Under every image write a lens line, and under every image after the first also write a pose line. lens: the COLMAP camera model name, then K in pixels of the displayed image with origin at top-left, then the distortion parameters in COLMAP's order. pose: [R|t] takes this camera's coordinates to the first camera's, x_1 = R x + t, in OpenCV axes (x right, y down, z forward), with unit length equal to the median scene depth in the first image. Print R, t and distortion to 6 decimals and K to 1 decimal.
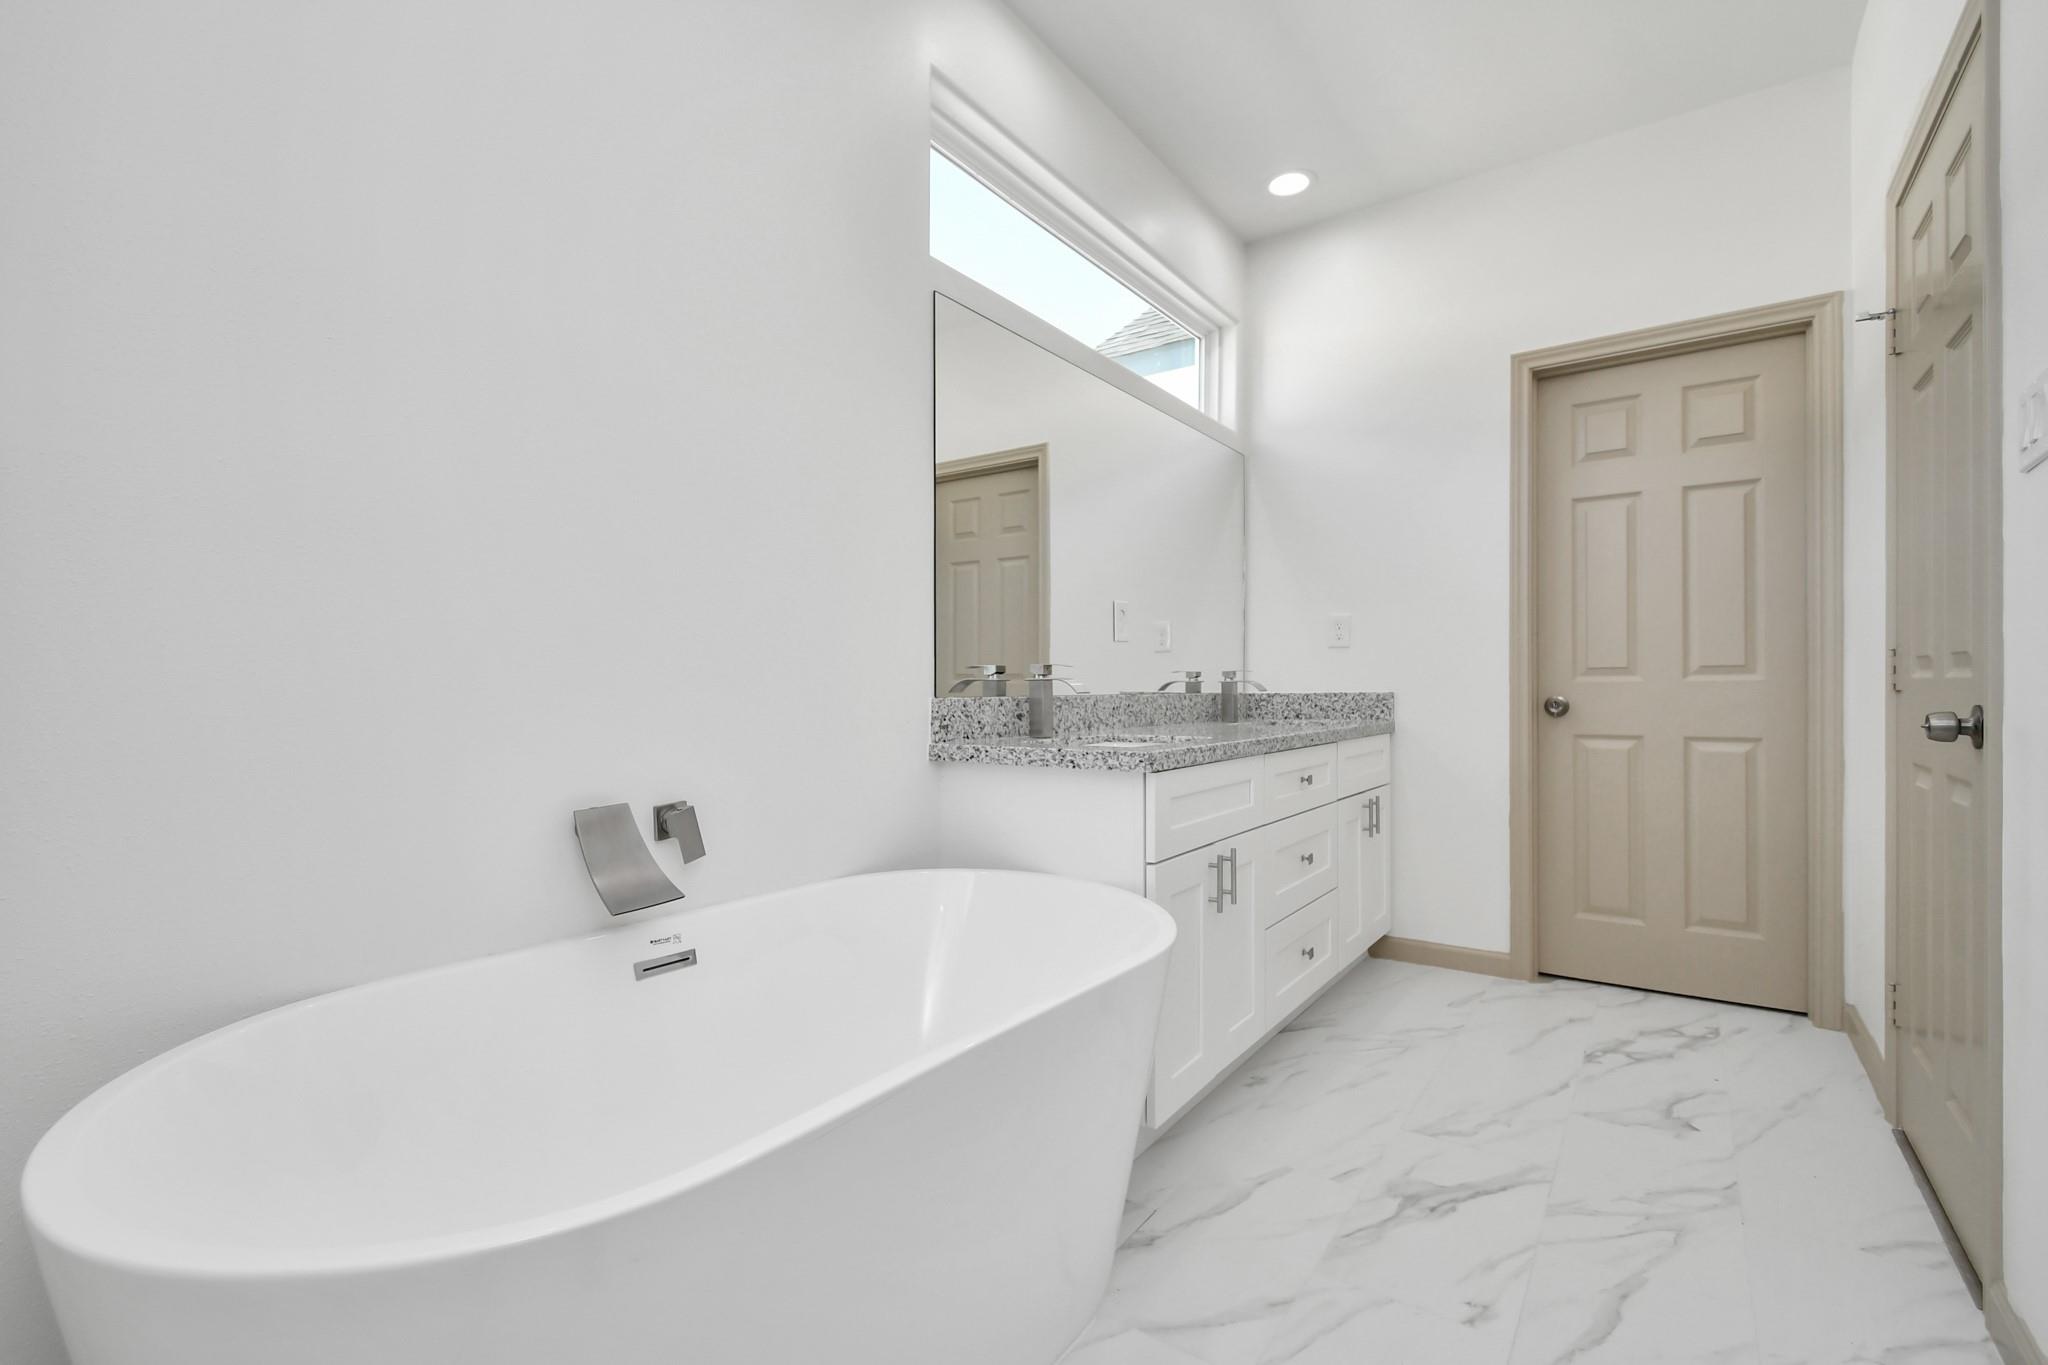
lens RADIAL K [[926.4, 0, 1018.2], [0, 926.4, 688.6], [0, 0, 1]] dist [0.008288, -0.002434]
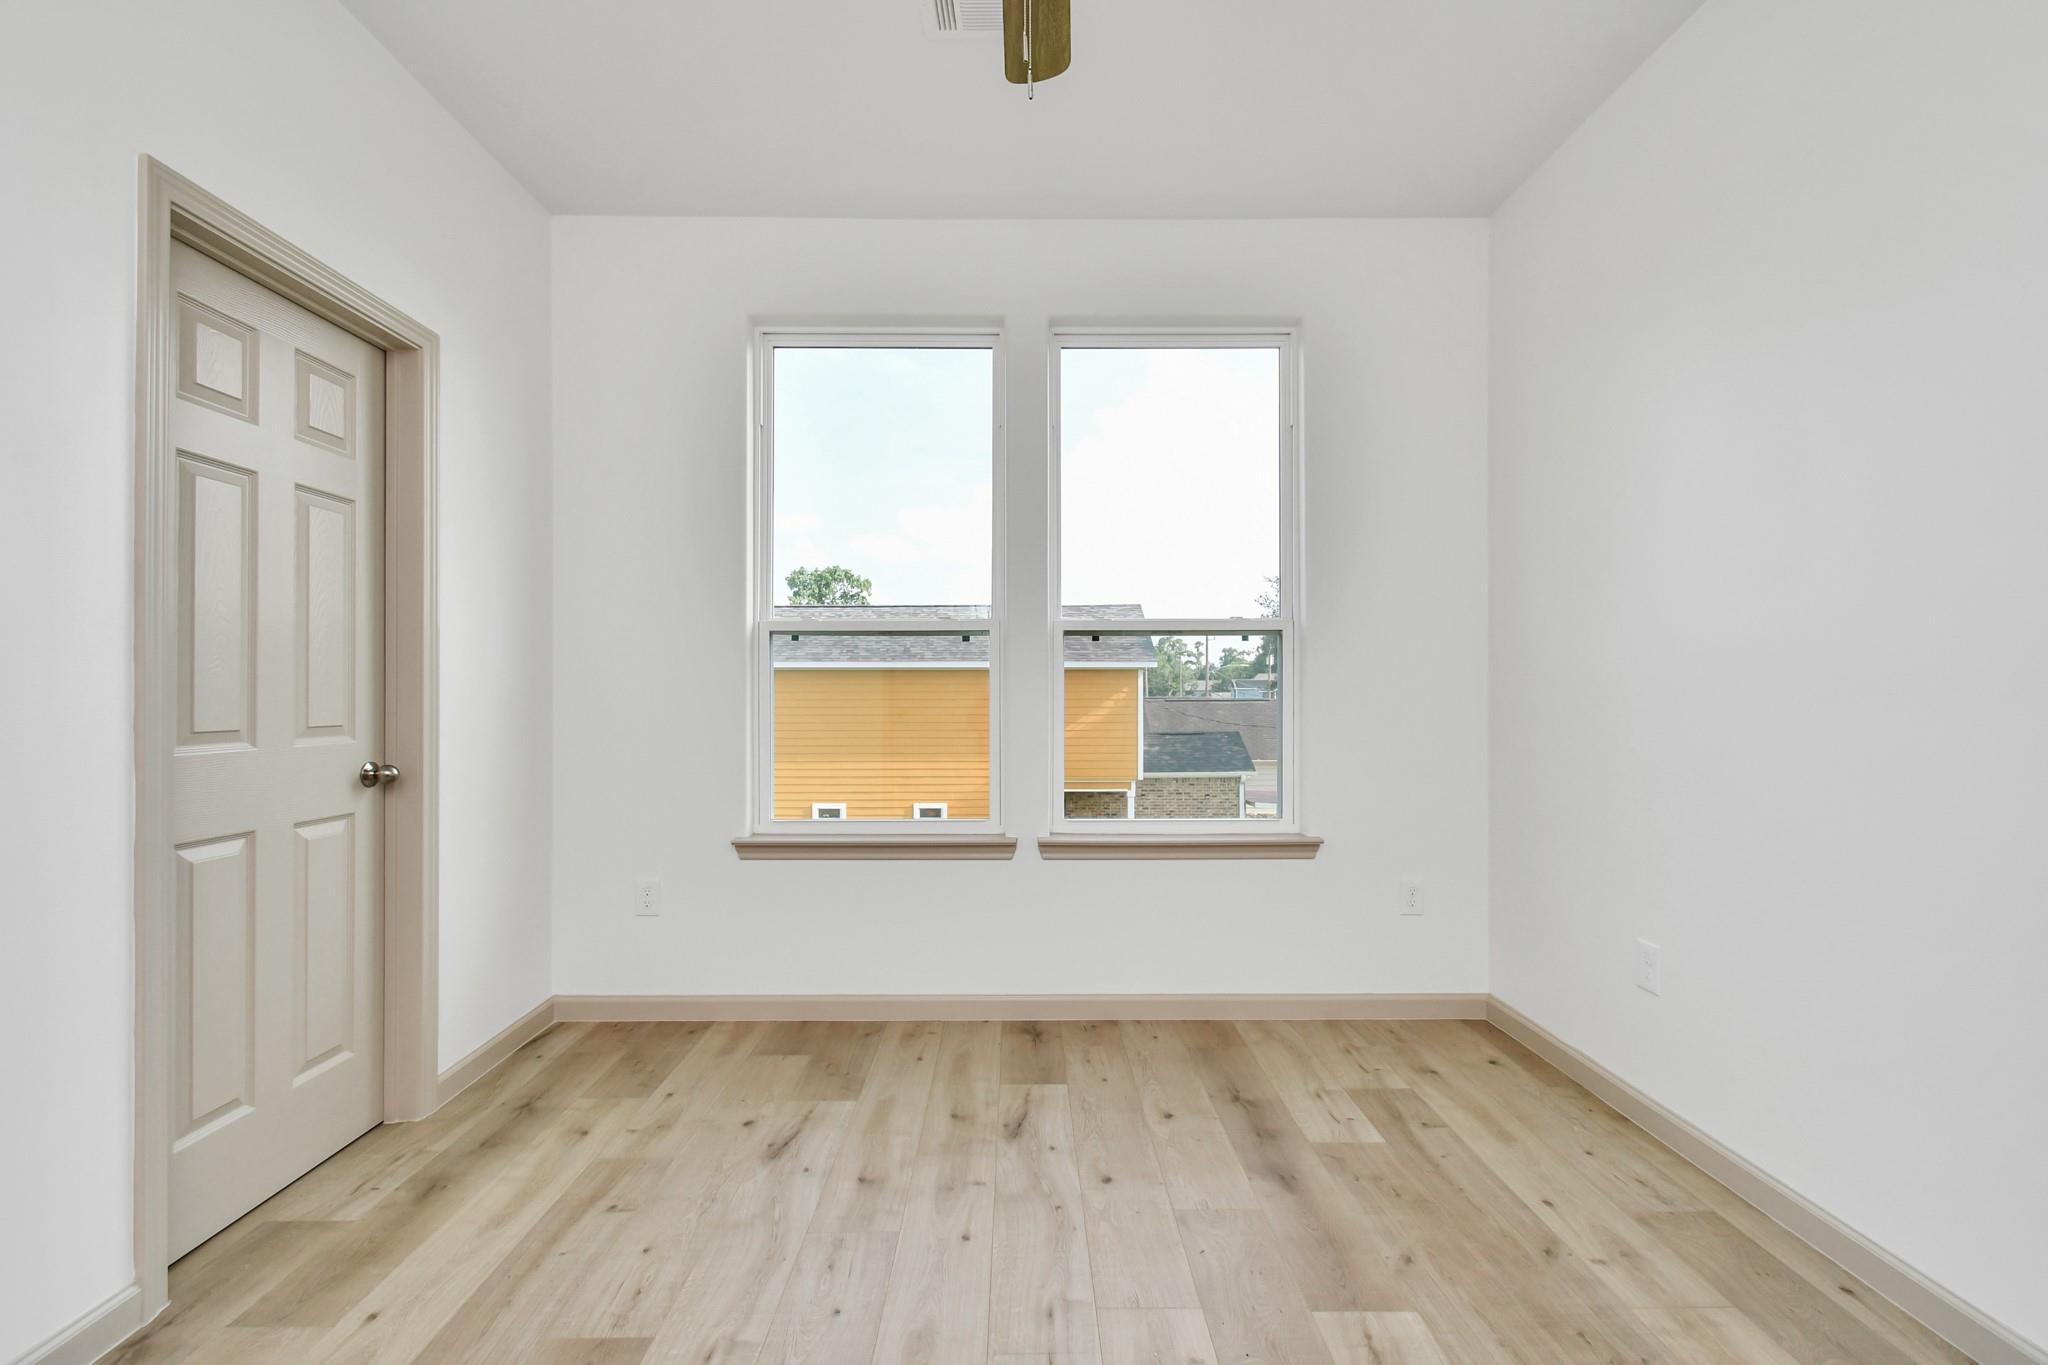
lens RADIAL K [[926.4, 0, 1021.3], [0, 926.4, 694.5], [0, 0, 1]] dist [0.008288, -0.002434]
pose [[-0.594718, 0.008147, 0.803893, -0.219065], [0.005352, 0.999967, -0.006175, -0.043127], [-0.803917, 0.000630, -0.594741, 0.984507]]
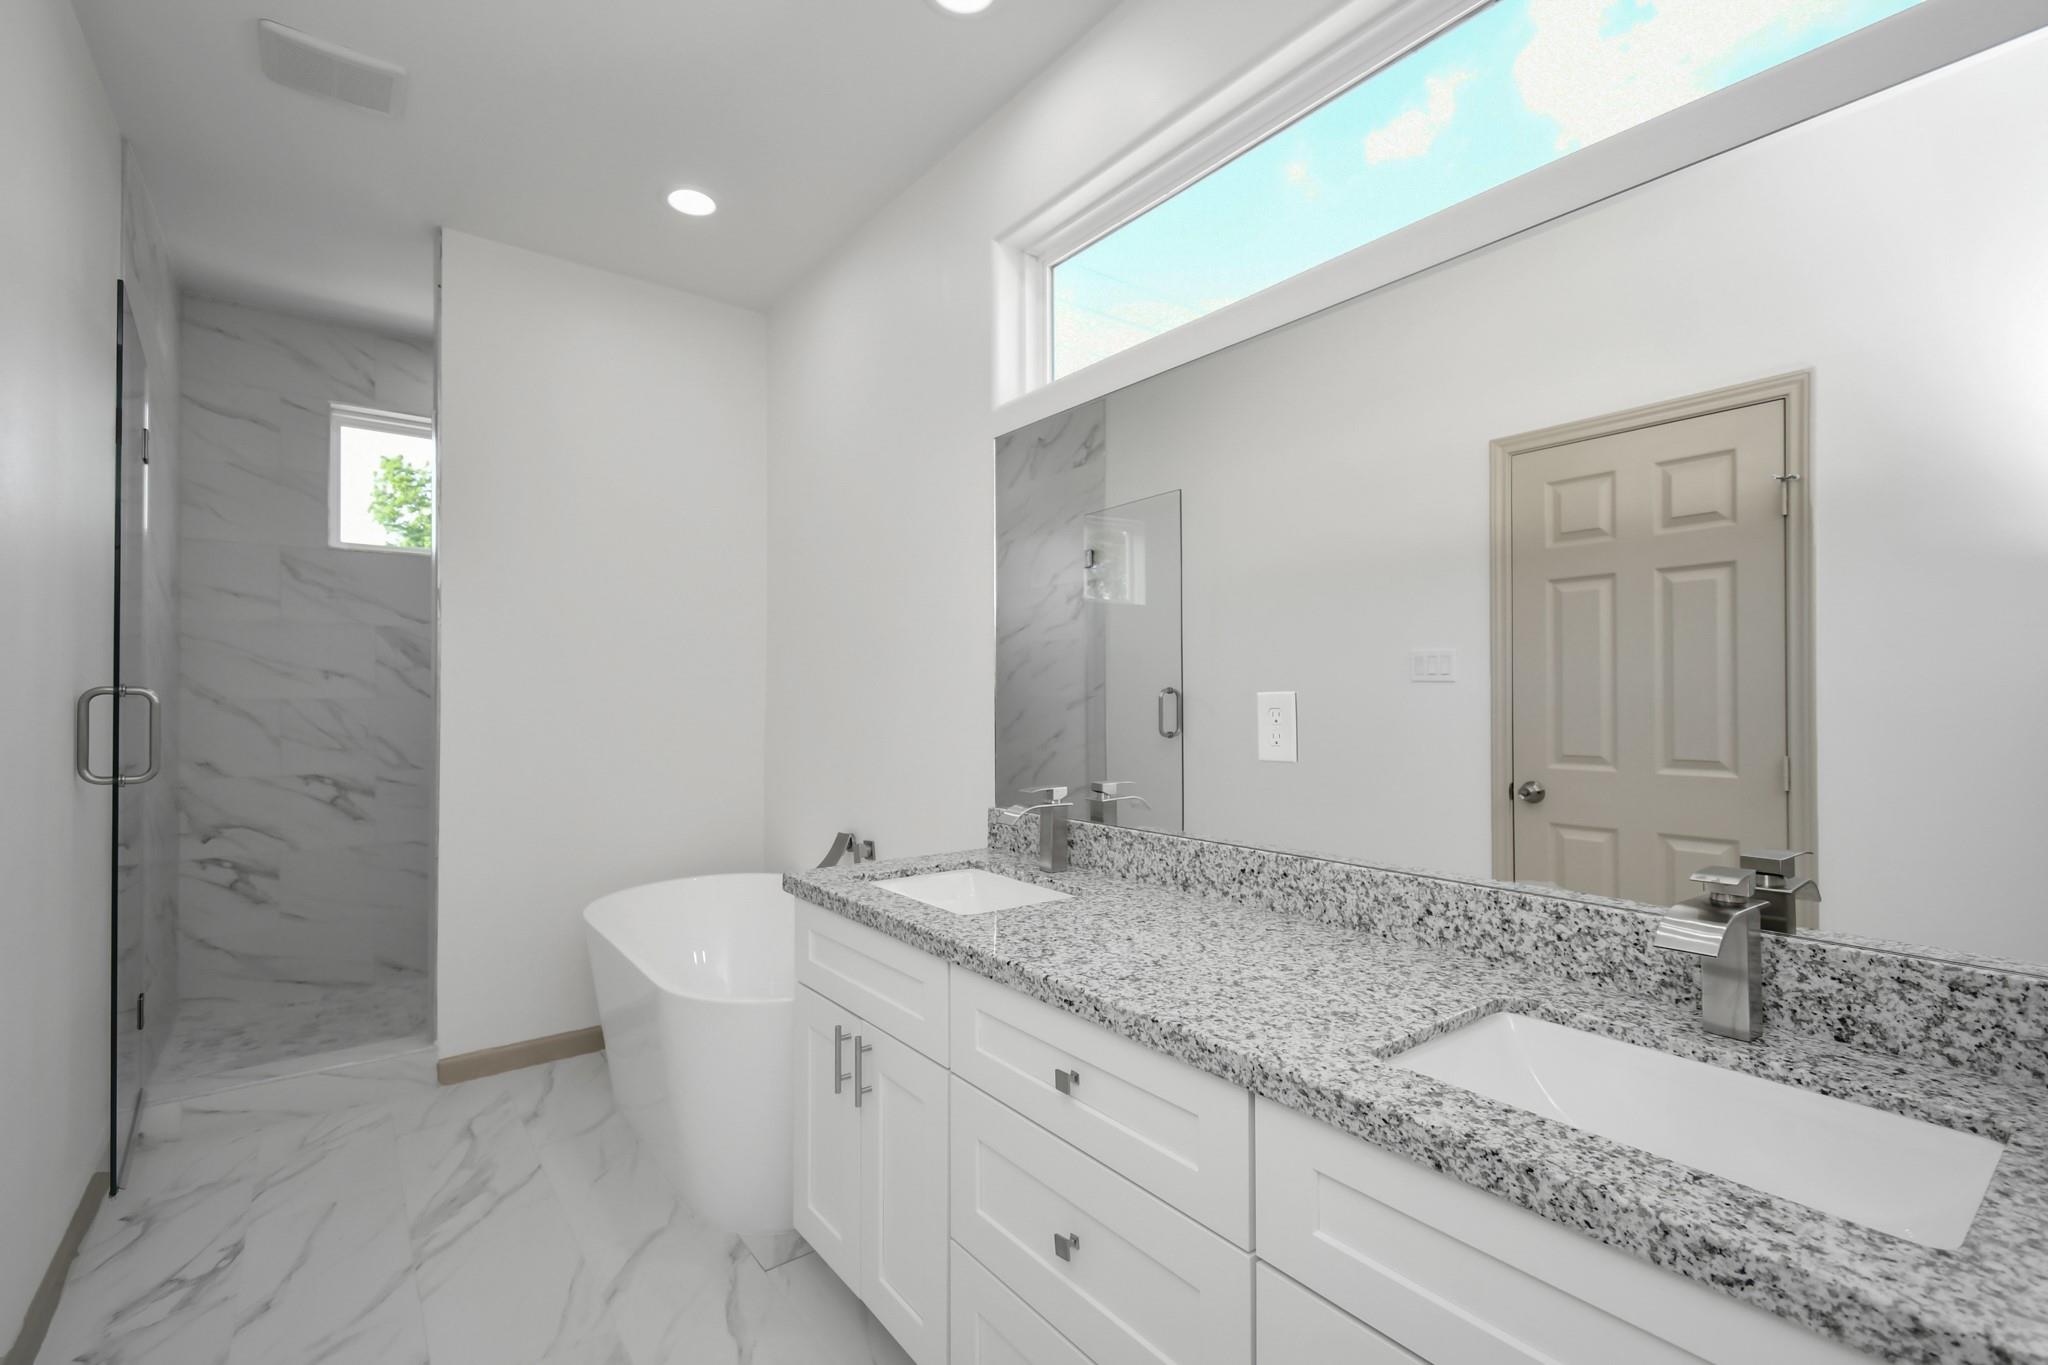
lens RADIAL K [[926.4, 0, 1037.7], [0, 926.4, 709.0], [0, 0, 1]] dist [0.008288, -0.002434]
pose [[-0.304096, 0.003490, -0.952635, 0.690361], [-0.008296, 0.999946, 0.006311, -0.083143], [0.952605, 0.009823, -0.304051, 1.014540]]
